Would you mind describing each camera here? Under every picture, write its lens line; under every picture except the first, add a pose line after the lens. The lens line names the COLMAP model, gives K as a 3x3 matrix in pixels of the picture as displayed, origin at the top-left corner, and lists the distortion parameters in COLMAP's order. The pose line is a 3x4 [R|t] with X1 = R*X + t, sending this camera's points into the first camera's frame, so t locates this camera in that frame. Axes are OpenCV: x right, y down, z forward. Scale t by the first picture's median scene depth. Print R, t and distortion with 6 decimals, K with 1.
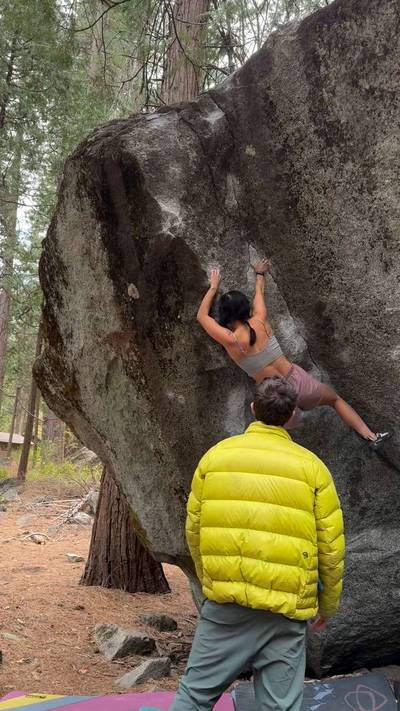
lens RADIAL K [[611.1, 0, 193.4], [0, 611.1, 359.7], [0, 0, 1]] dist [0.093950, -0.155747]
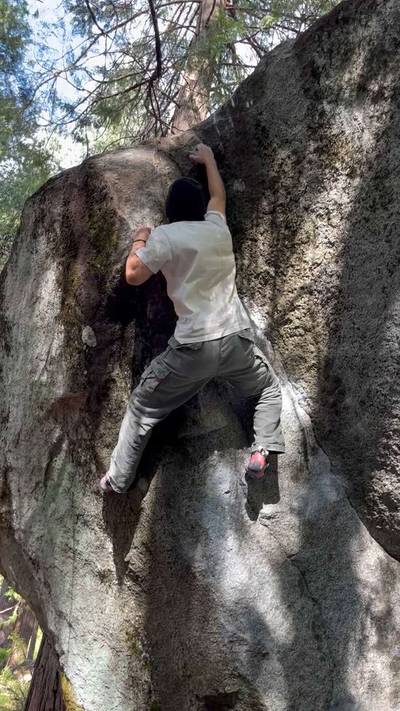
lens RADIAL K [[611.1, 0, 200.7], [0, 611.1, 353.3], [0, 0, 1]] dist [0.093950, -0.155747]
pose [[0.998015, 0.042584, 0.046406, 0.009018], [-0.024953, 0.943837, -0.329467, 0.165054], [-0.057830, 0.327655, 0.943026, 0.261953]]
